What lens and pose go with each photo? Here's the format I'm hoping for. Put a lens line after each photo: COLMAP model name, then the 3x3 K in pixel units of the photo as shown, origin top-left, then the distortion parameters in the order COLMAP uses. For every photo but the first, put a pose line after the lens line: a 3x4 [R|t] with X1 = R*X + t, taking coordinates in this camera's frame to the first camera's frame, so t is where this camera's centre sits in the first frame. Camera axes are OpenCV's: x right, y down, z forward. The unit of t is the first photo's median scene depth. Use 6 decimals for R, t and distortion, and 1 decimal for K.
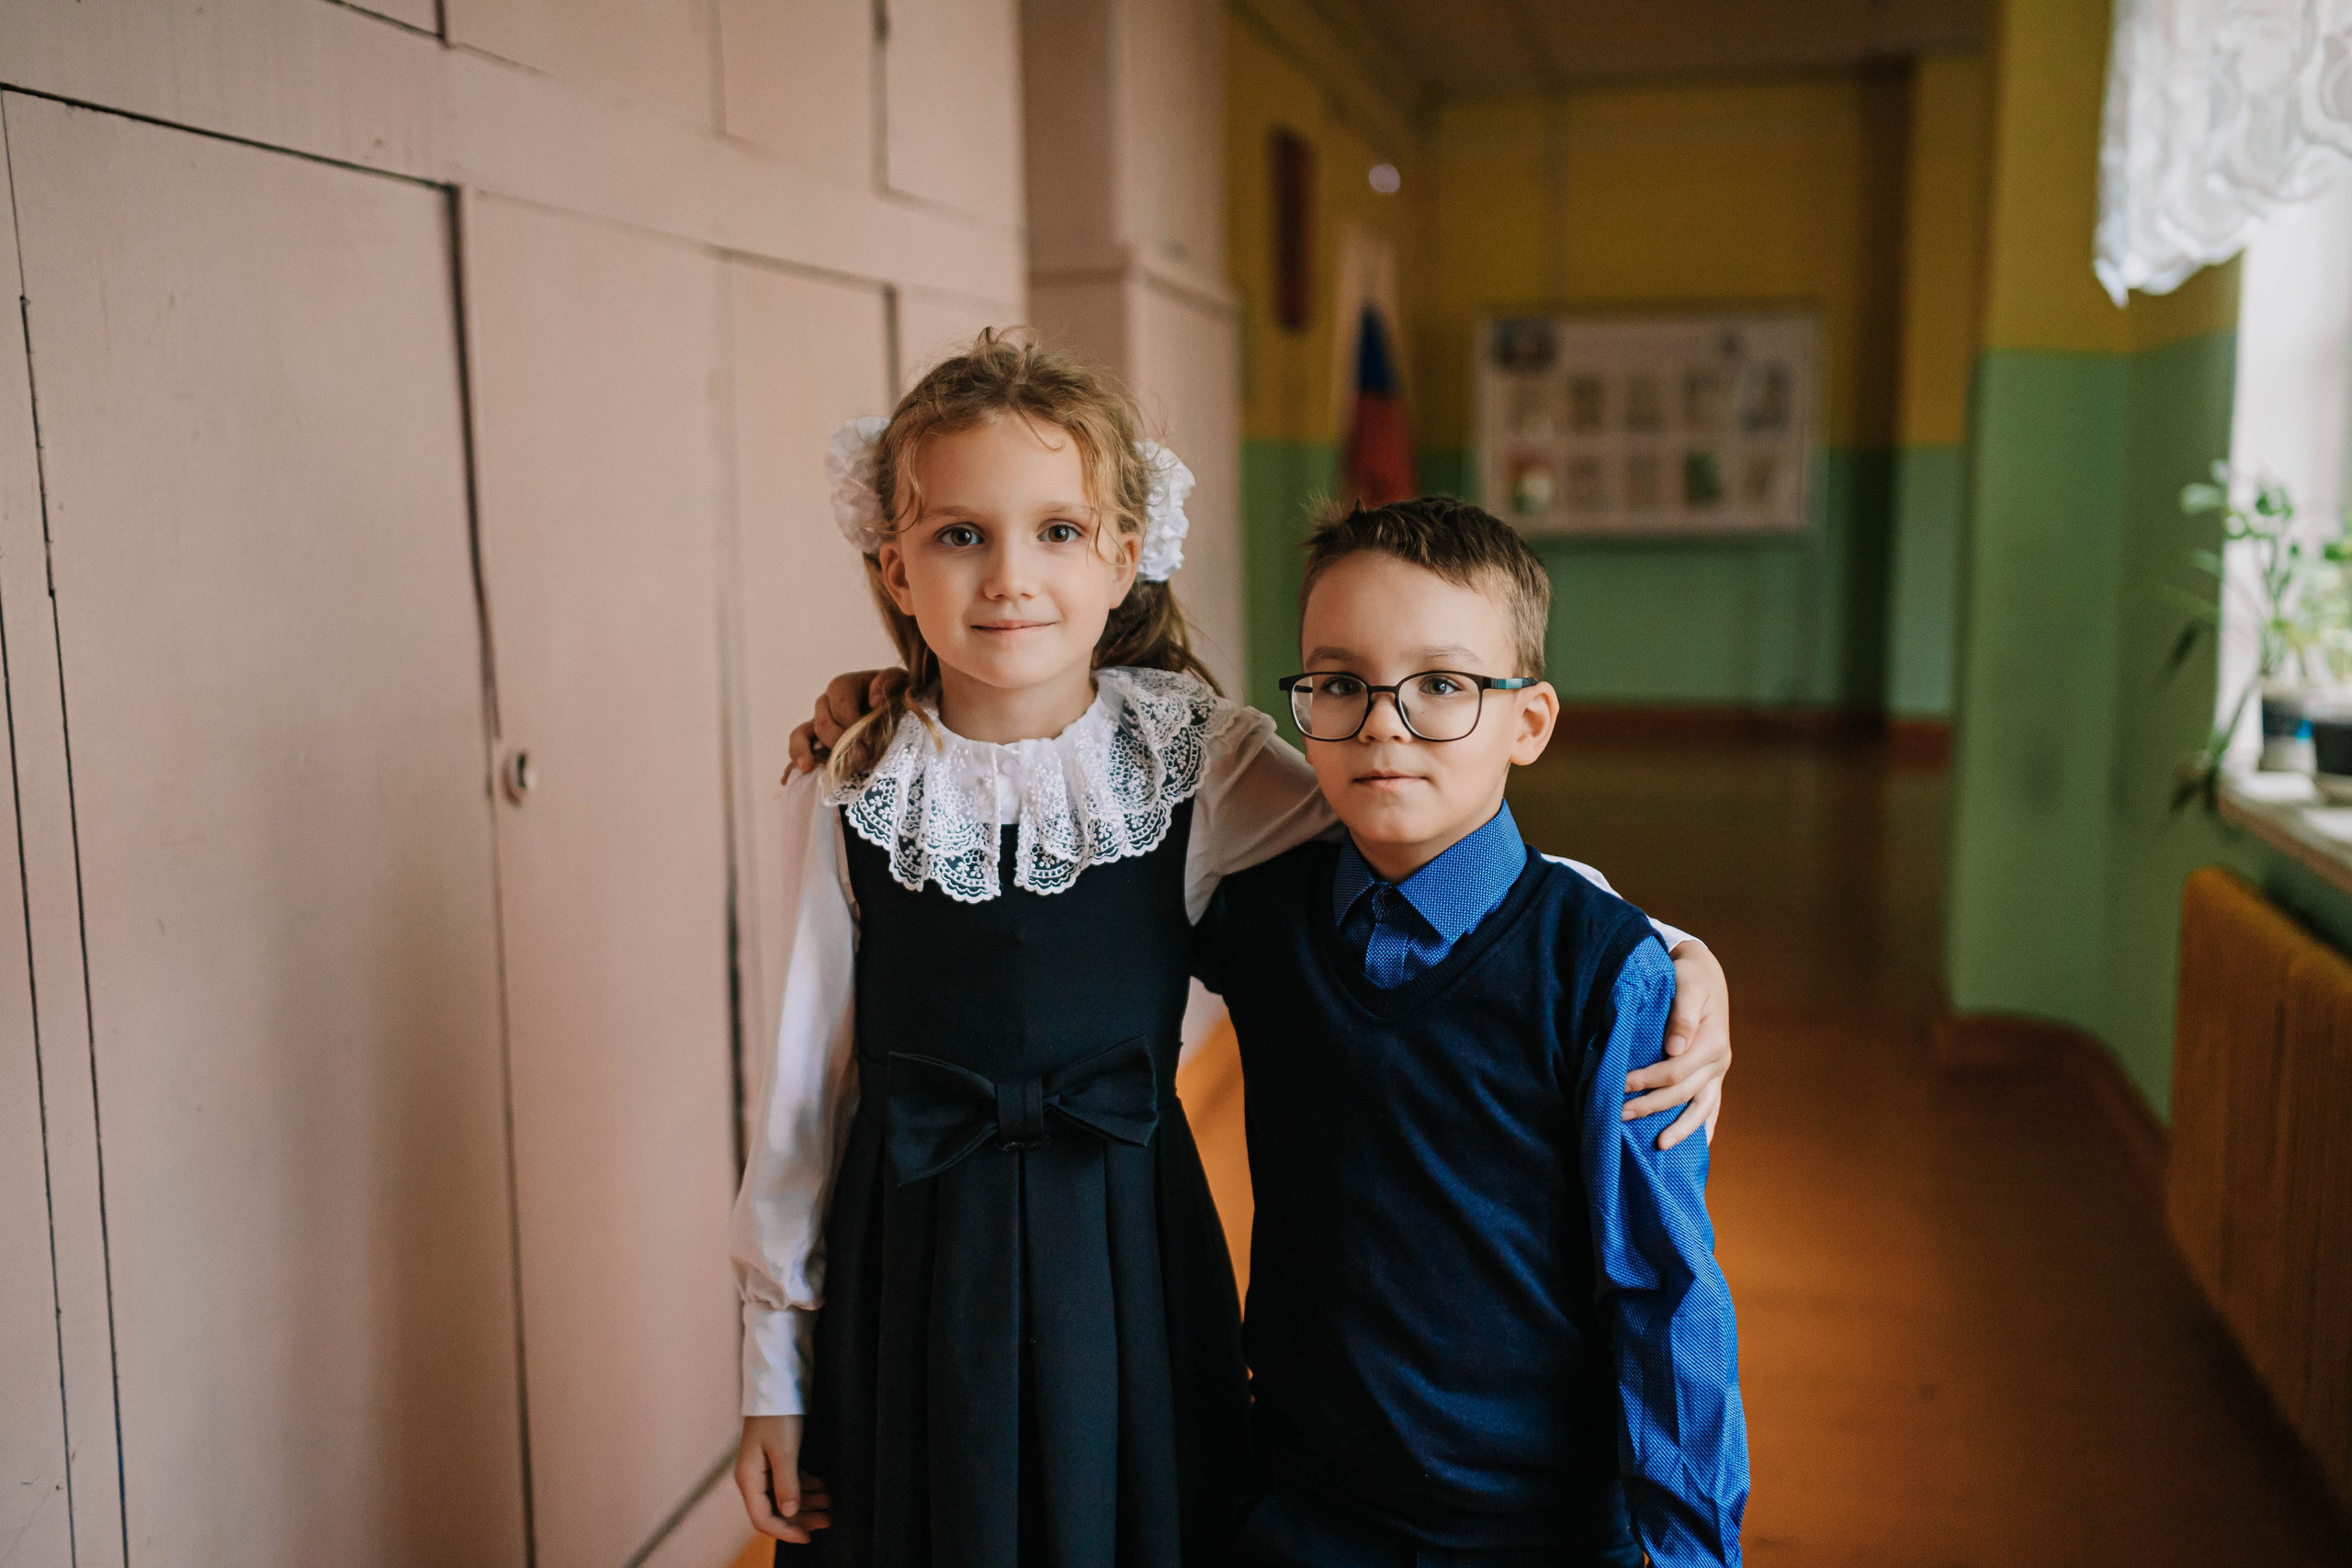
lens RADIAL K [[2184.9, 0, 1185.8], [0, 2184.9, 772.7], [0, 0, 1]] dist [0.072477, 0.000000]
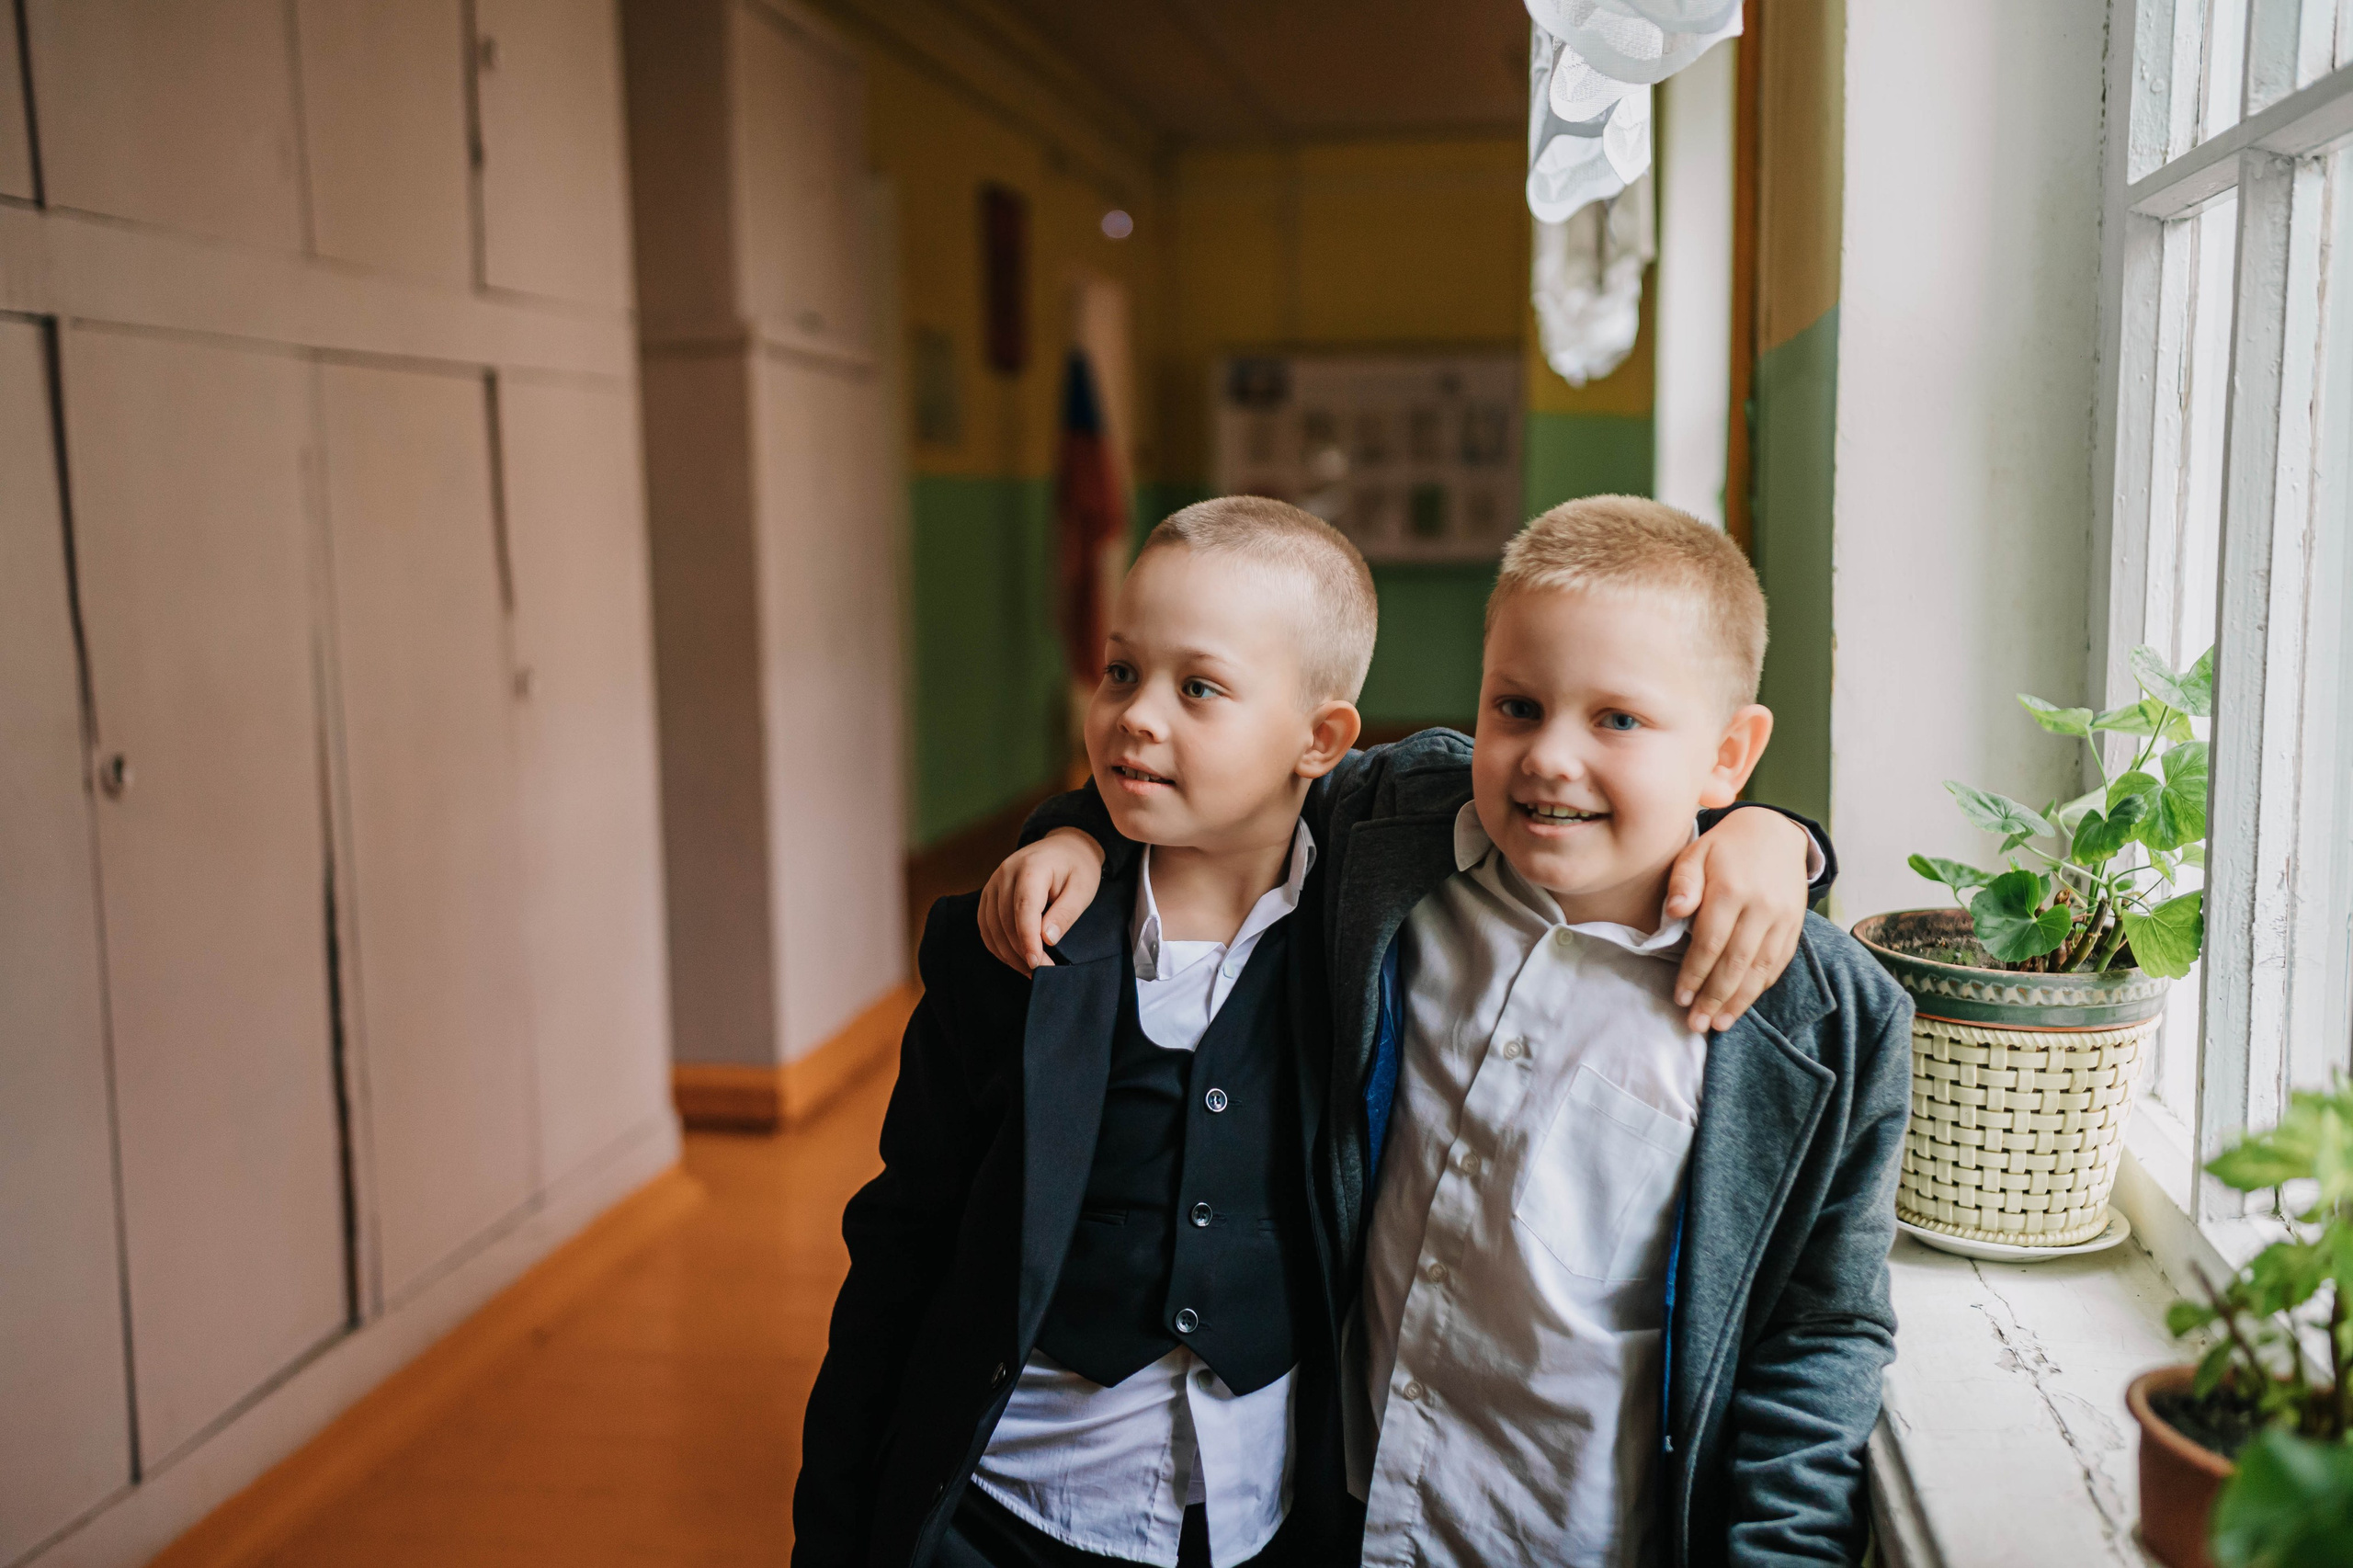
lens RADIAL K [[2186.0, 0, 1196.6], [0, 2186.0, 788.1], [0, 0, 1]] dist [0.072477, 0.000000]
pose [[0.996867, -0.012685, 0.078071, 0.123851], [0.012780, 0.999918, -0.000719, 0.010162], [-0.078055, 0.001715, 0.996948, -0.189192]]
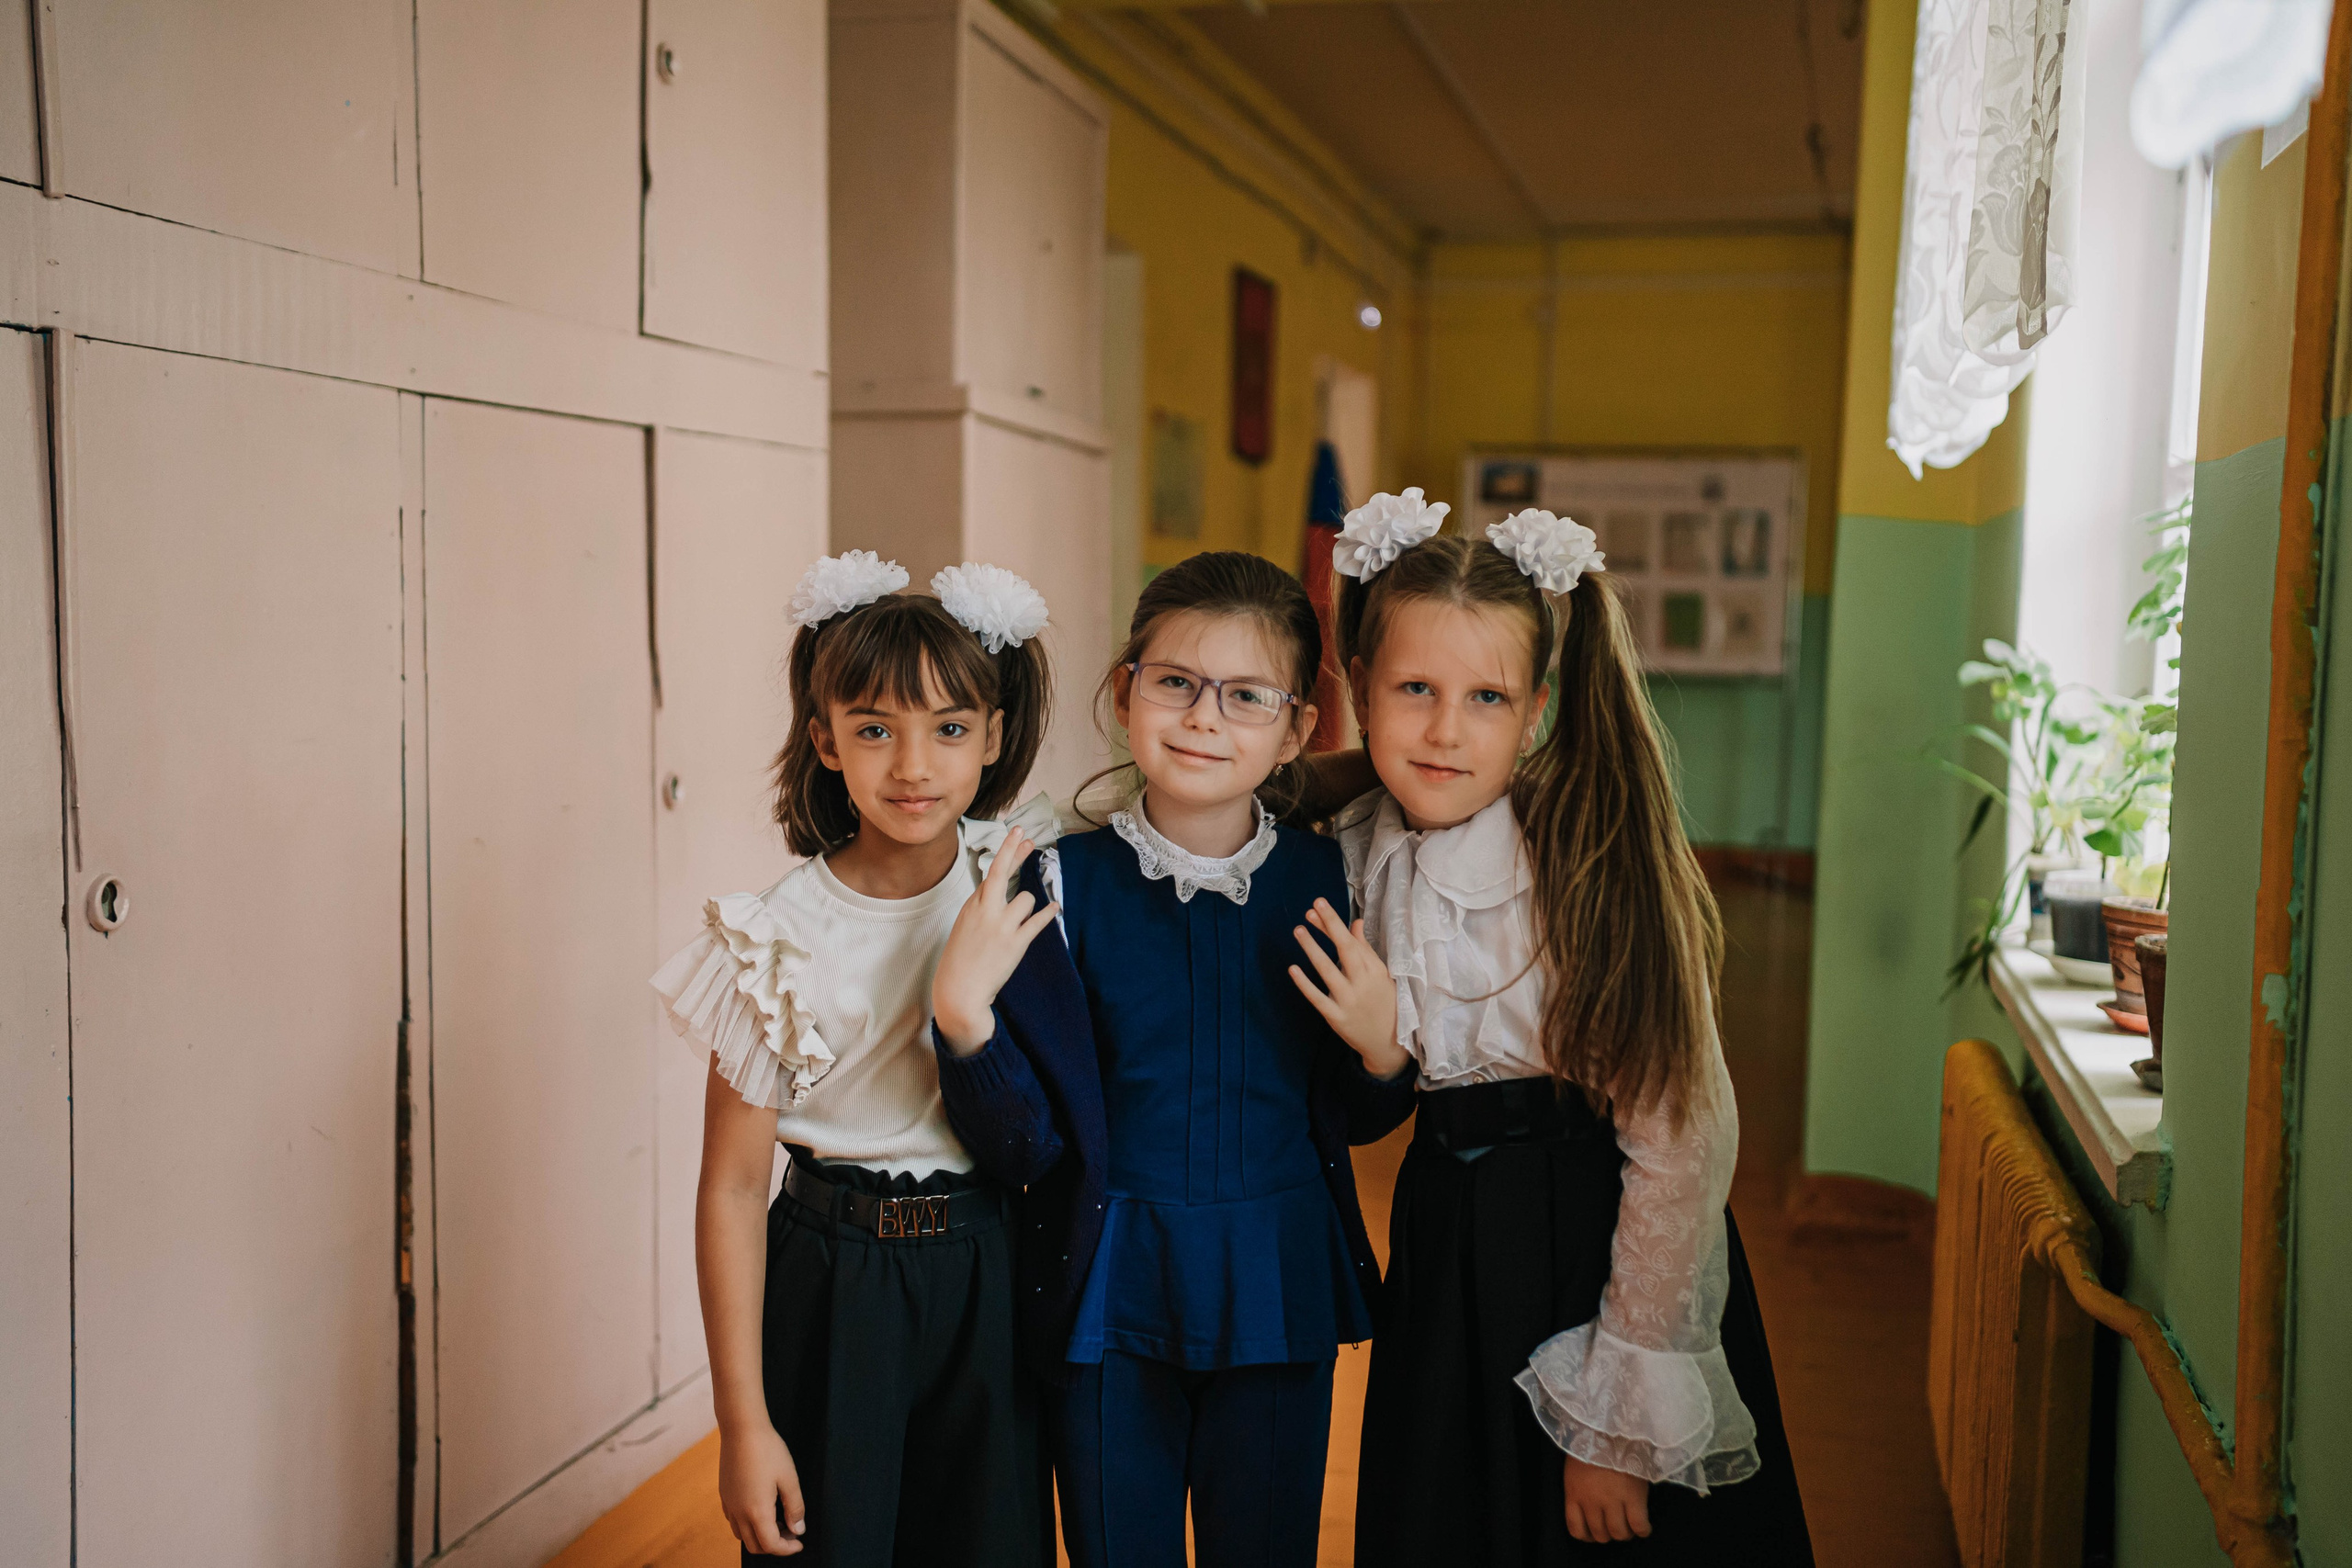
lens RADIAL K [[2184.9, 0, 1209.2], [0, 2184.9, 776.2], [0, 0, 1]] dist [0.072477, 0.000000]
pose [[0.999259, 0.032919, -0.019958, 0.124454], [-0.033901, 0.998122, -0.051027, -0.013137], [0.018240, 0.051666, 0.998498, -0.006035]]
